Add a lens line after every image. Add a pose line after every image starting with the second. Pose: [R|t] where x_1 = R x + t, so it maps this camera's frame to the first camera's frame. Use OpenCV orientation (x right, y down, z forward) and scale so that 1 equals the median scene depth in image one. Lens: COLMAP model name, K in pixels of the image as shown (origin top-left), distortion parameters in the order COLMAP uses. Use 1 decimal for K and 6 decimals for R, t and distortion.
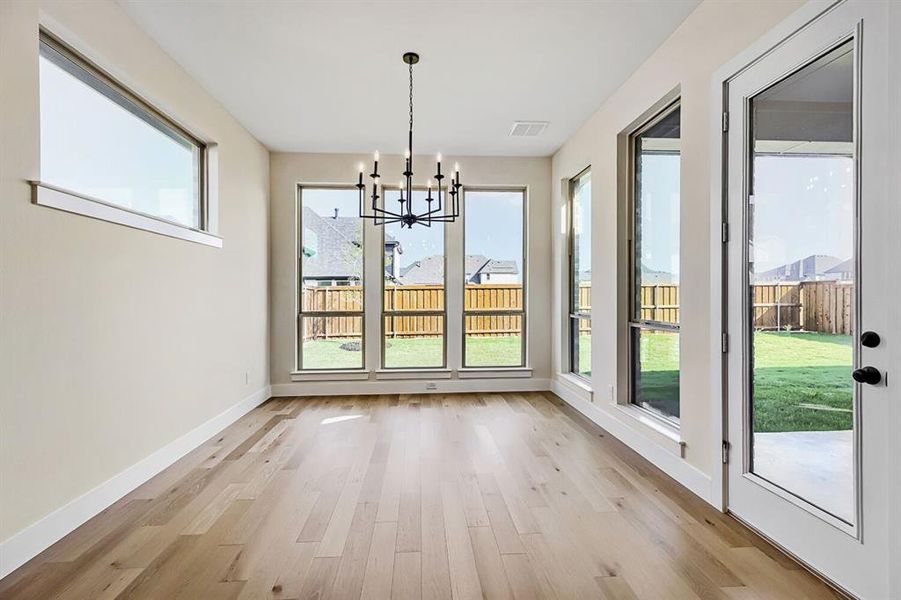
lens RADIAL K [[424.6, 0, 450.4], [0, 424.6, 299.5], [0, 0, 1]] dist [0.000525, -0.000025]
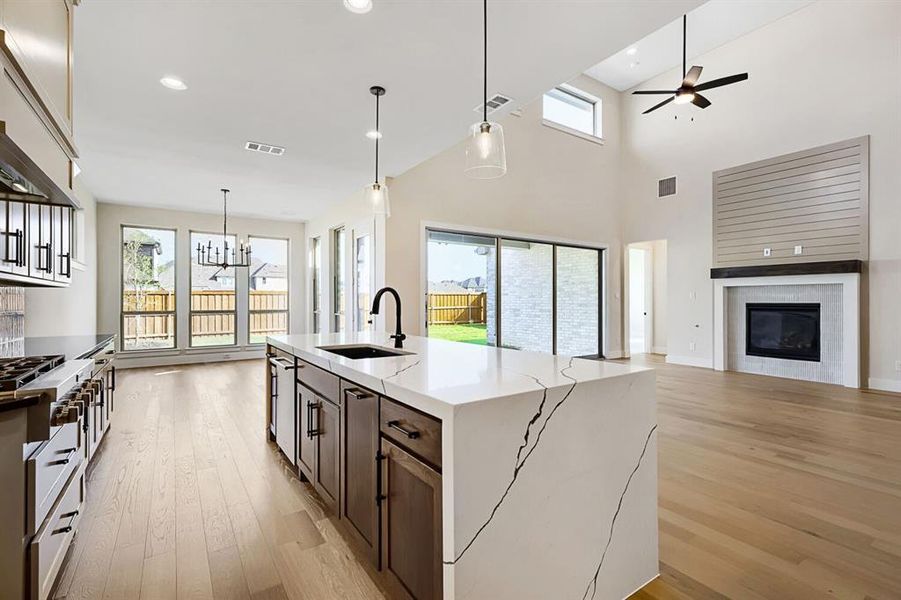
lens RADIAL K [[413.1, 0, 459.5], [0, 413.1, 303.0], [0, 0, 1]] dist [0.014580, -0.000740]
pose [[0.863151, 0.000494, 0.504946, -0.038580], [0.000668, 0.999998, -0.002121, 0.001614], [-0.504946, 0.002168, 0.863148, -0.414053]]
